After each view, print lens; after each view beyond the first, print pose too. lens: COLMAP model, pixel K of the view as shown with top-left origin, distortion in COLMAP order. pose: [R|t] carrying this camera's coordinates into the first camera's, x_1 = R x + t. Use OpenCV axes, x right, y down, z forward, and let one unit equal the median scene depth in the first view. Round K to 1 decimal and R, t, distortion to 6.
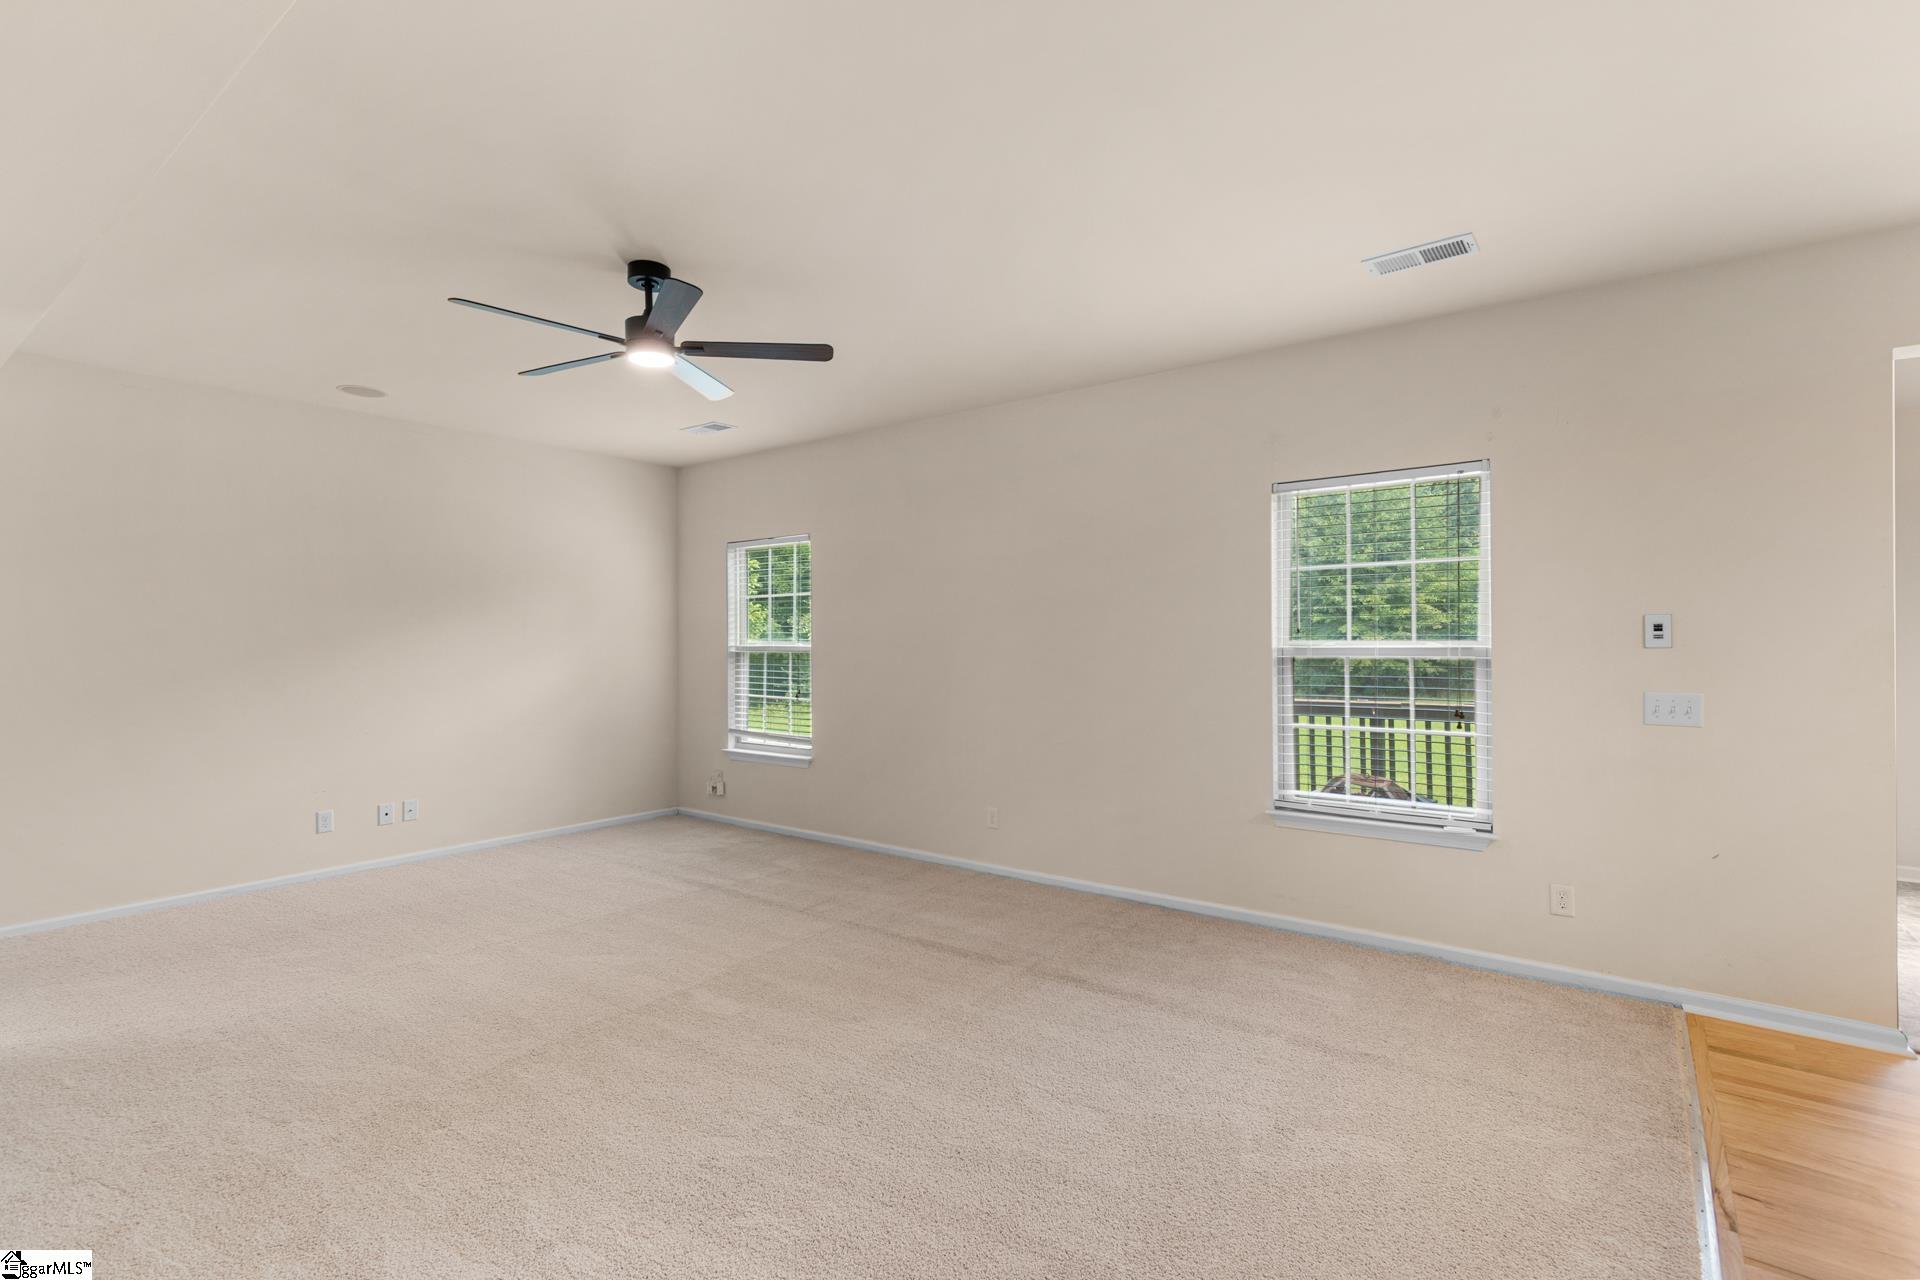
lens RADIAL K [[856.6, 0, 966.4], [0, 856.6, 600.0], [0, 0, 1]] dist [-0.003396, -0.000611]
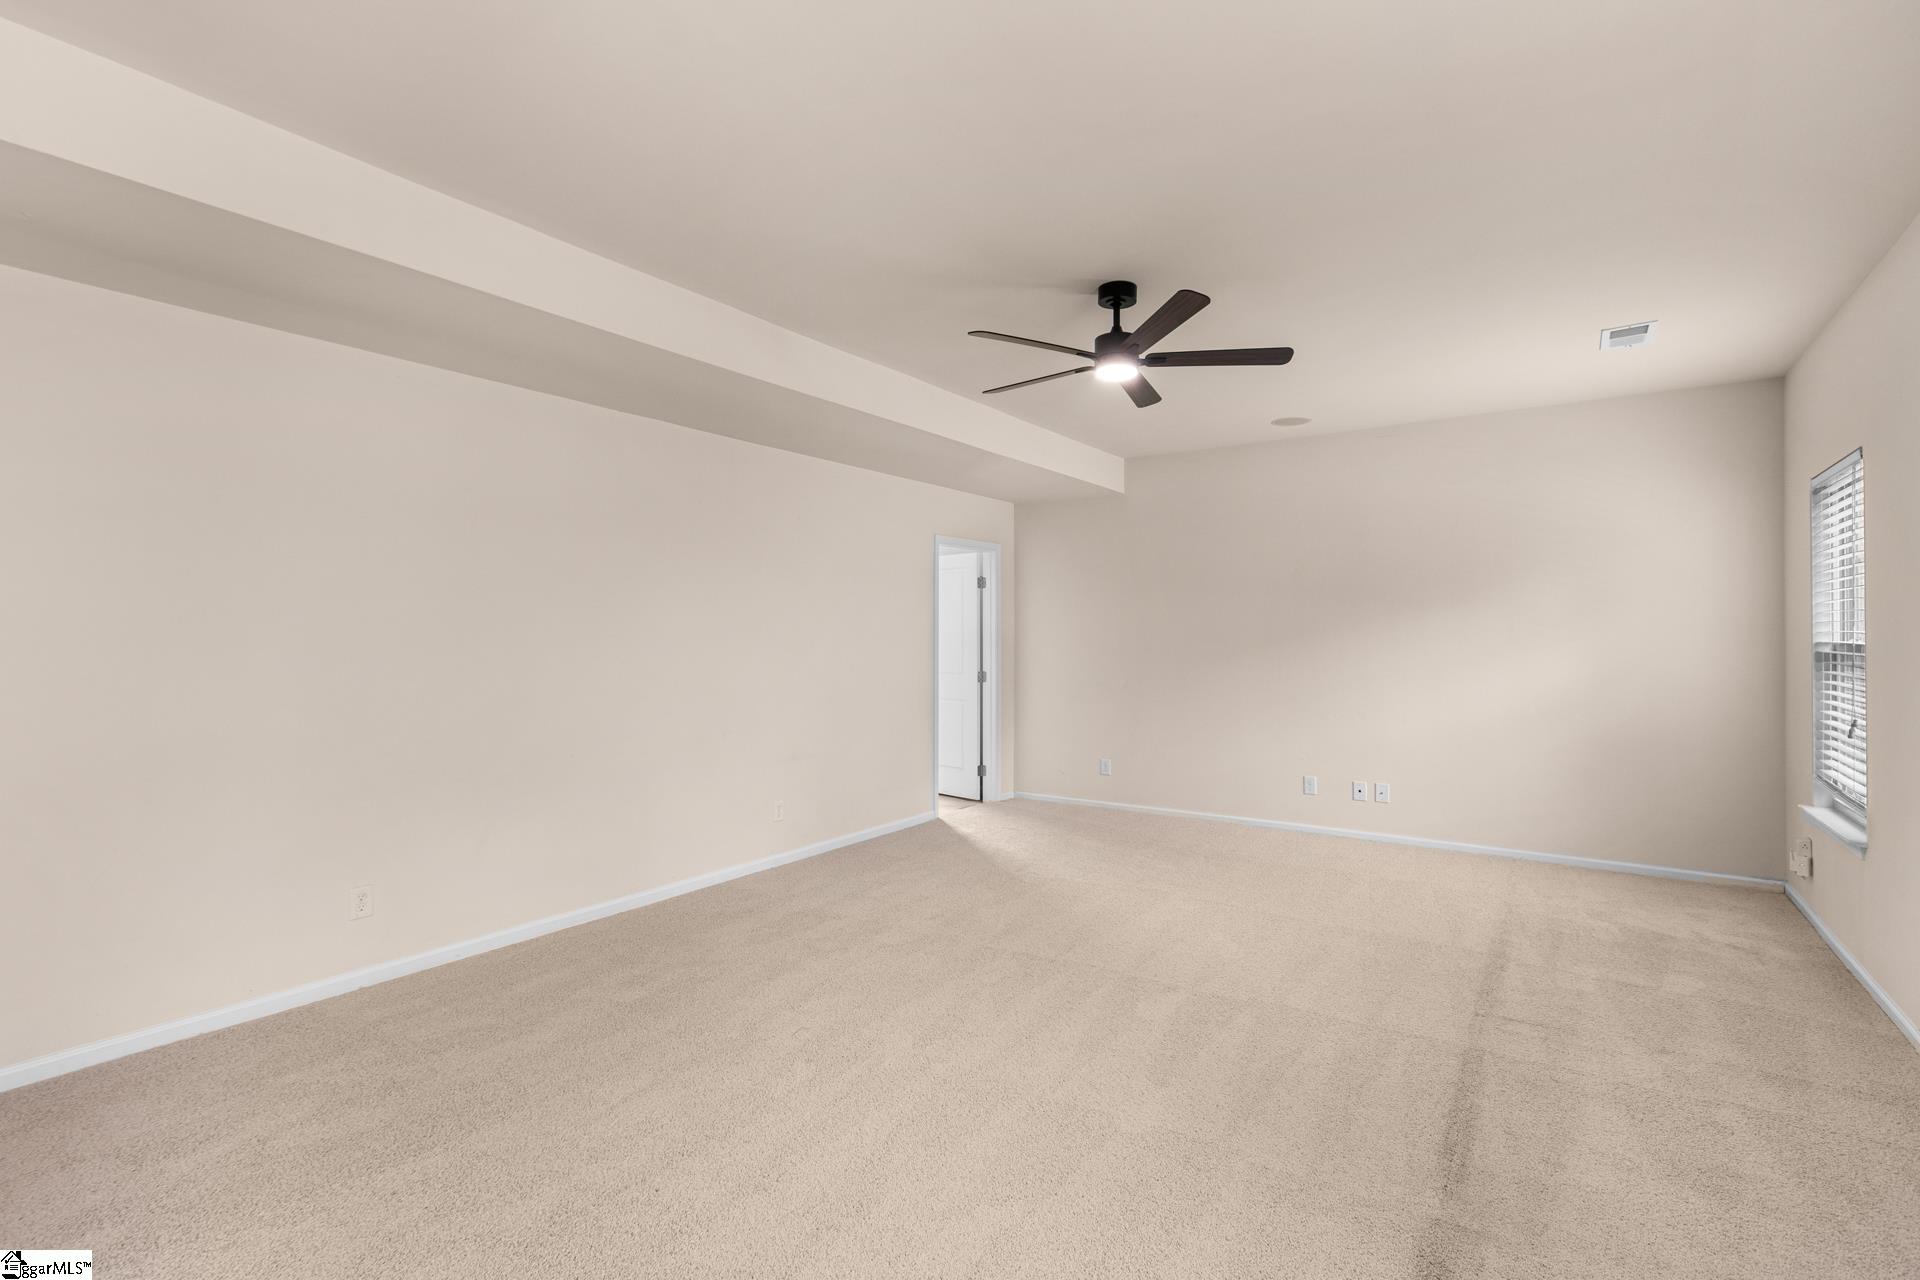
lens RADIAL K [[904.4, 0, 960.5], [0, 904.4, 632.3], [0, 0, 1]] dist [0.004764, -0.000607]
pose [[0.028092, 0.004705, -0.999594, 0.443490], [0.049113, 0.998775, 0.006081, 0.015725], [0.998398, -0.049264, 0.027826, 0.454544]]
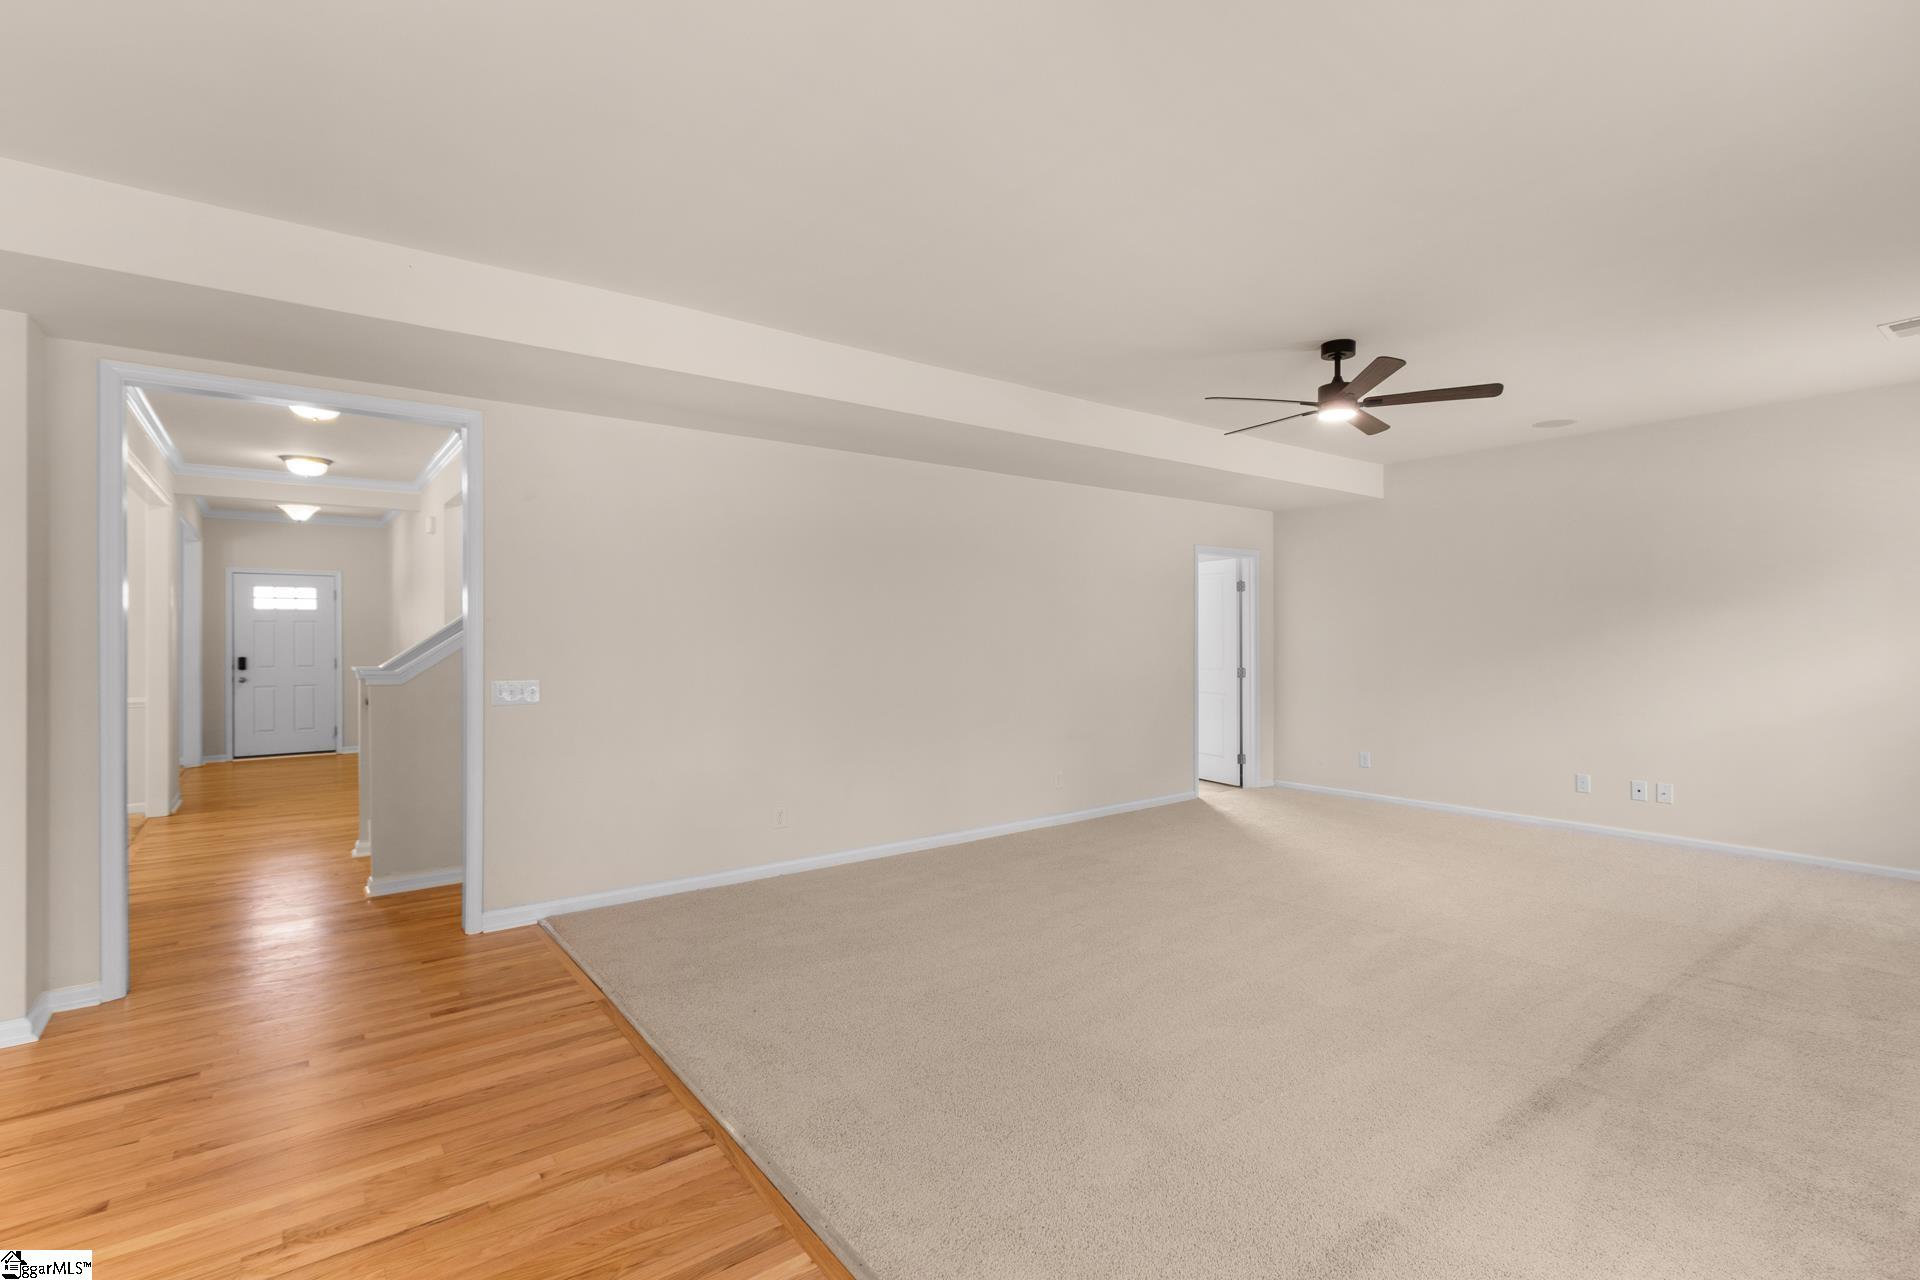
lens RADIAL K [[899.0, 0, 944.9], [0, 899.0, 627.7], [0, 0, 1]] dist [0.011795, -0.000884]
pose [[-0.285981, -0.000024, -0.958235, 0.644206], [0.052027, 0.998525, -0.015552, 0.016325], [0.956822, -0.054302, -0.285558, 0.483102]]
